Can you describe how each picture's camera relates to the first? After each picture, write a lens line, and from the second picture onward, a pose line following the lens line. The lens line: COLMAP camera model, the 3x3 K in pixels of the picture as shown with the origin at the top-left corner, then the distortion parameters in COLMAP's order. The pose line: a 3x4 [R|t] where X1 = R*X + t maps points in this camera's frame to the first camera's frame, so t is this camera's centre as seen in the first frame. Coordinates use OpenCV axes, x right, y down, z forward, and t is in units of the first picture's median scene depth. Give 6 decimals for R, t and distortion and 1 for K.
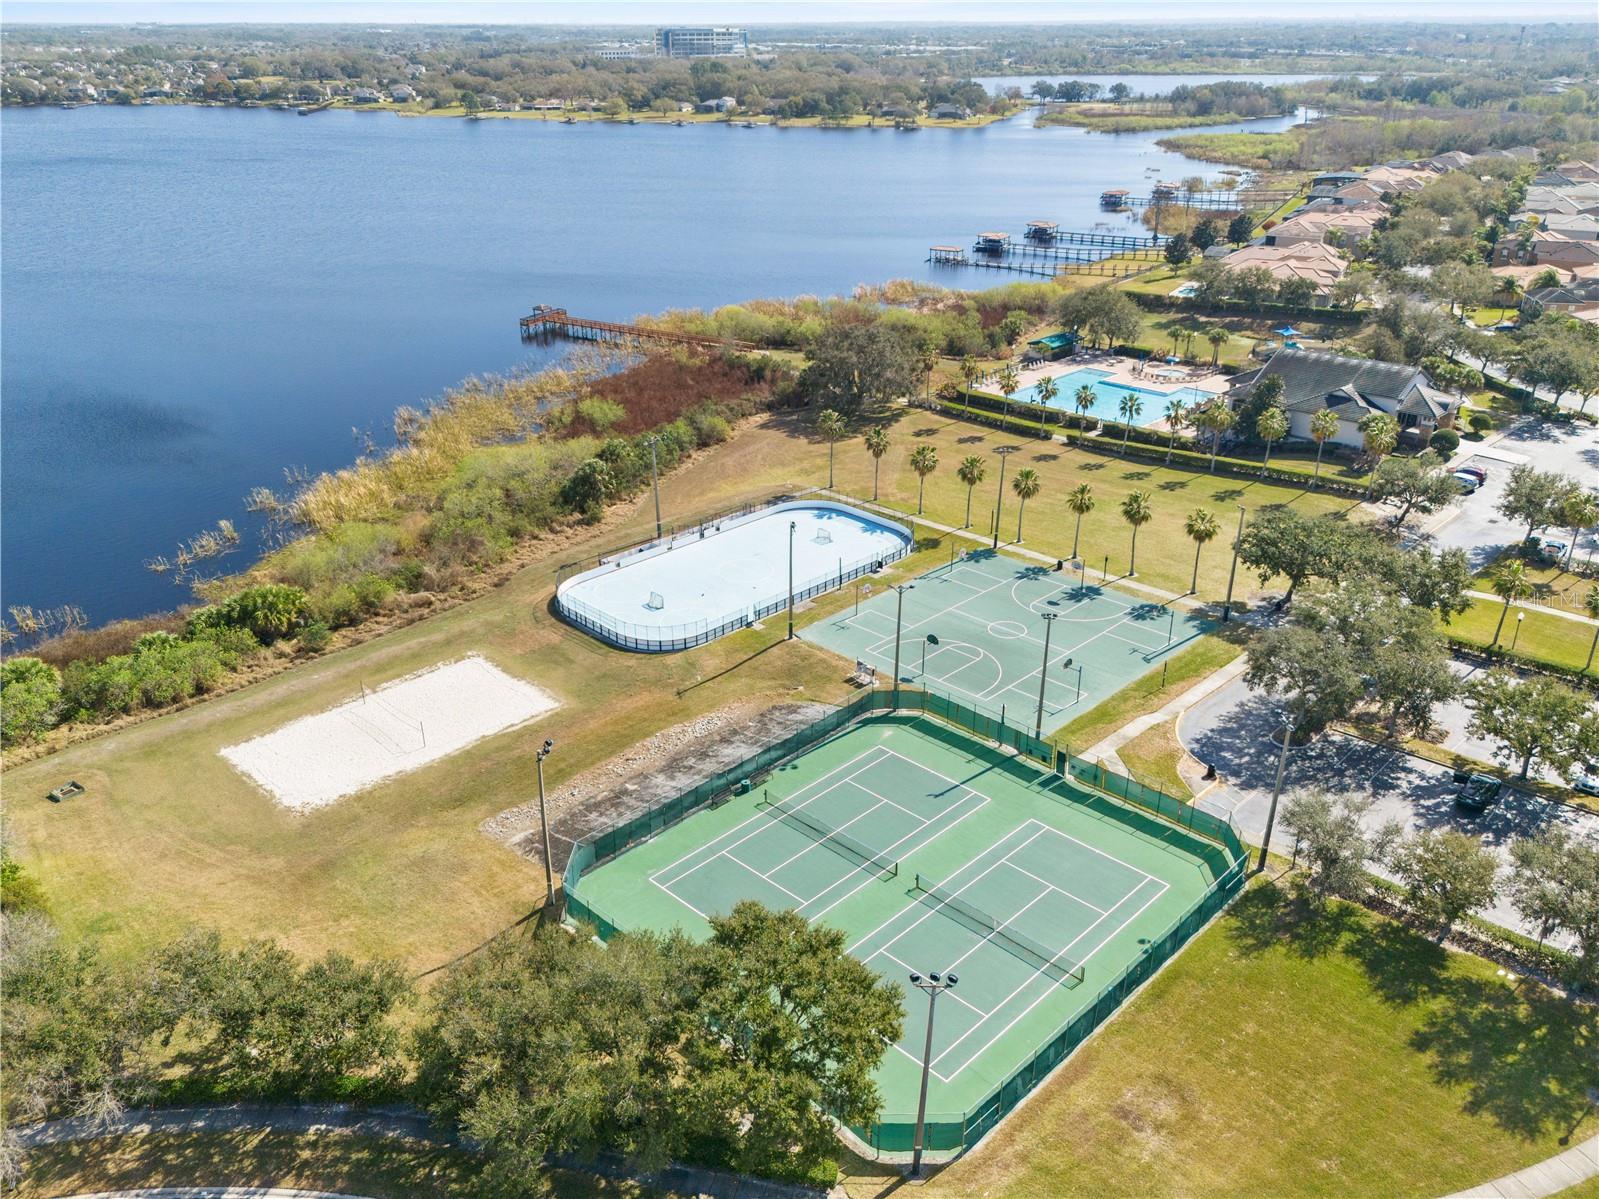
lens RADIAL K [[1239.3, 0, 802.8], [0, 1239.3, 558.8], [0, 0, 1]] dist [0.066915, -0.064461]
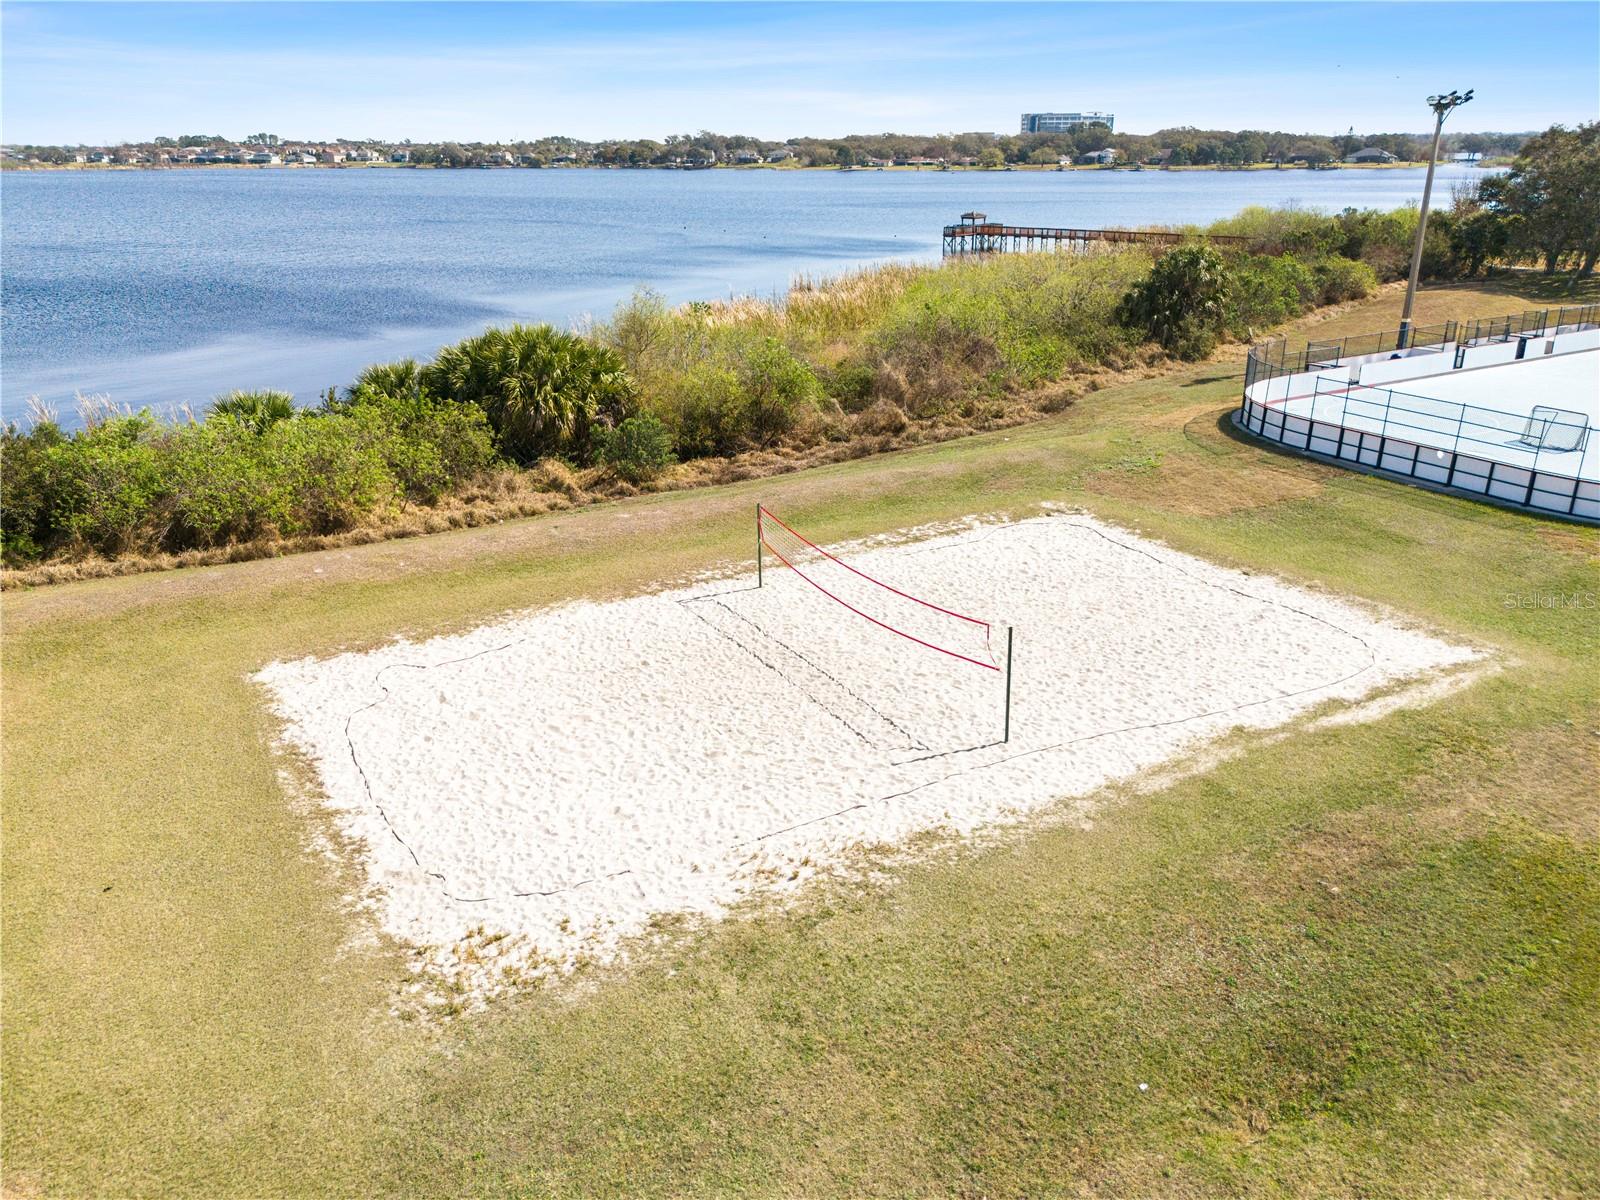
lens RADIAL K [[1240.0, 0, 803.3], [0, 1240.0, 559.2], [0, 0, 1]] dist [0.066915, -0.064461]
pose [[0.963983, 0.078208, -0.254203, -0.238678], [-0.094139, 0.994247, -0.051100, 0.111484], [0.248745, 0.073190, 0.965800, 0.642126]]
